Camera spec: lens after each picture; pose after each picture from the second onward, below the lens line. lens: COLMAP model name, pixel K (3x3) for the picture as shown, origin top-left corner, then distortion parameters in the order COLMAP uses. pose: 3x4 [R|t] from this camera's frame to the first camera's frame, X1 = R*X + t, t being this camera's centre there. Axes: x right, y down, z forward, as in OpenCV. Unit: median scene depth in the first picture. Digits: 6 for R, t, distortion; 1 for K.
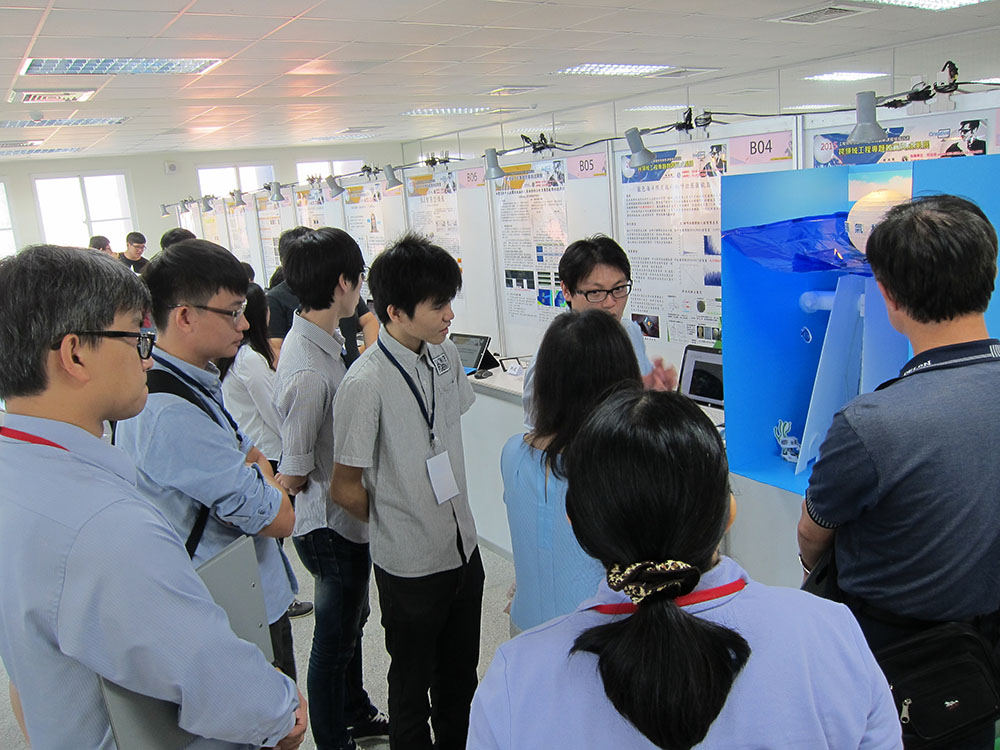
lens RADIAL K [[851.5, 0, 507.4], [0, 851.5, 374.9], [0, 0, 1]] dist [-0.058979, 0.030014]
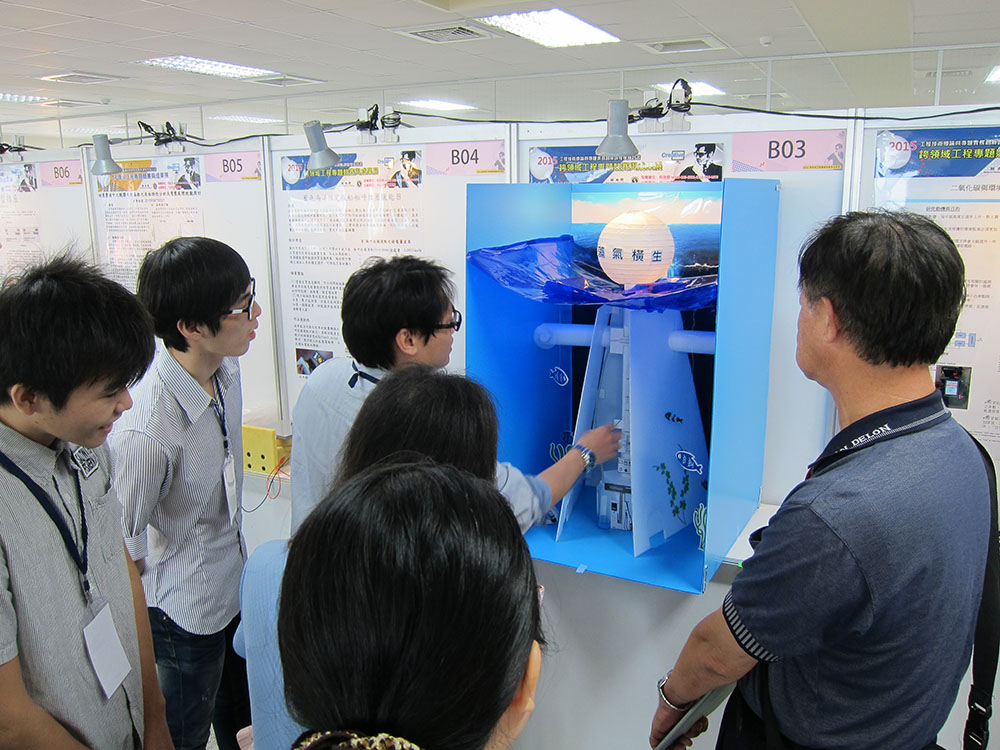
lens RADIAL K [[851.5, 0, 504.5], [0, 851.5, 379.3], [0, 0, 1]] dist [-0.058979, 0.030014]
pose [[0.876422, -0.043606, 0.479565, -0.087773], [0.049045, 0.998796, 0.001188, -0.037864], [-0.479039, 0.022479, 0.877506, 0.207140]]
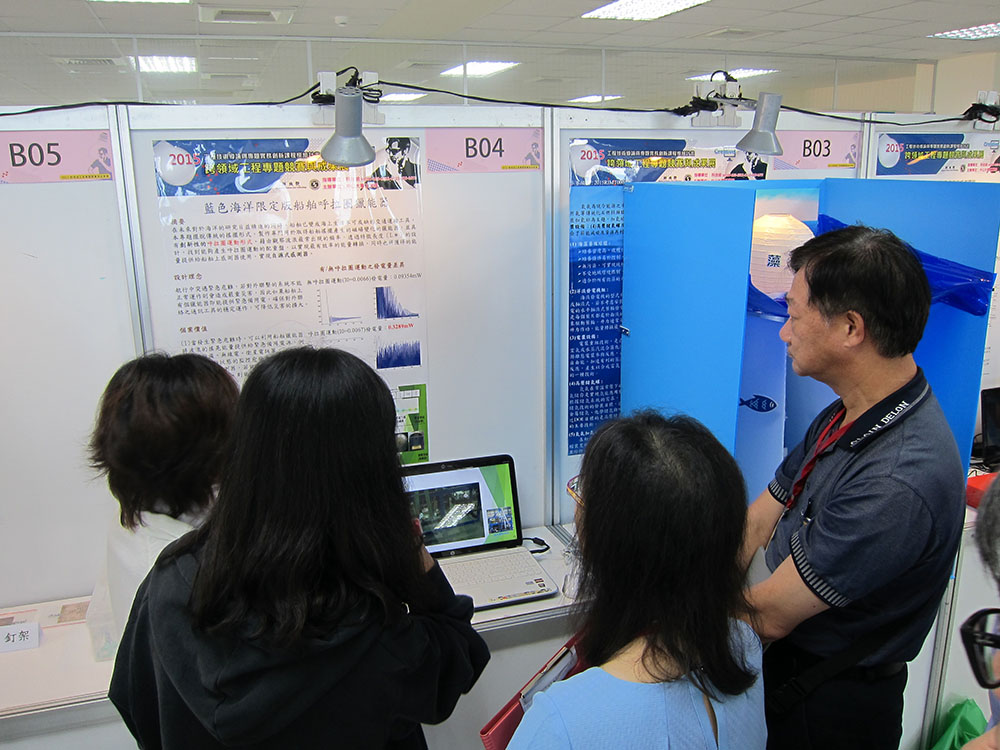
lens RADIAL K [[851.5, 0, 494.9], [0, 851.5, 372.8], [0, 0, 1]] dist [-0.058979, 0.030014]
pose [[0.271576, -0.146000, 0.951278, -0.335318], [0.200592, 0.975306, 0.092422, -0.149039], [-0.941281, 0.165720, 0.294156, 0.780715]]
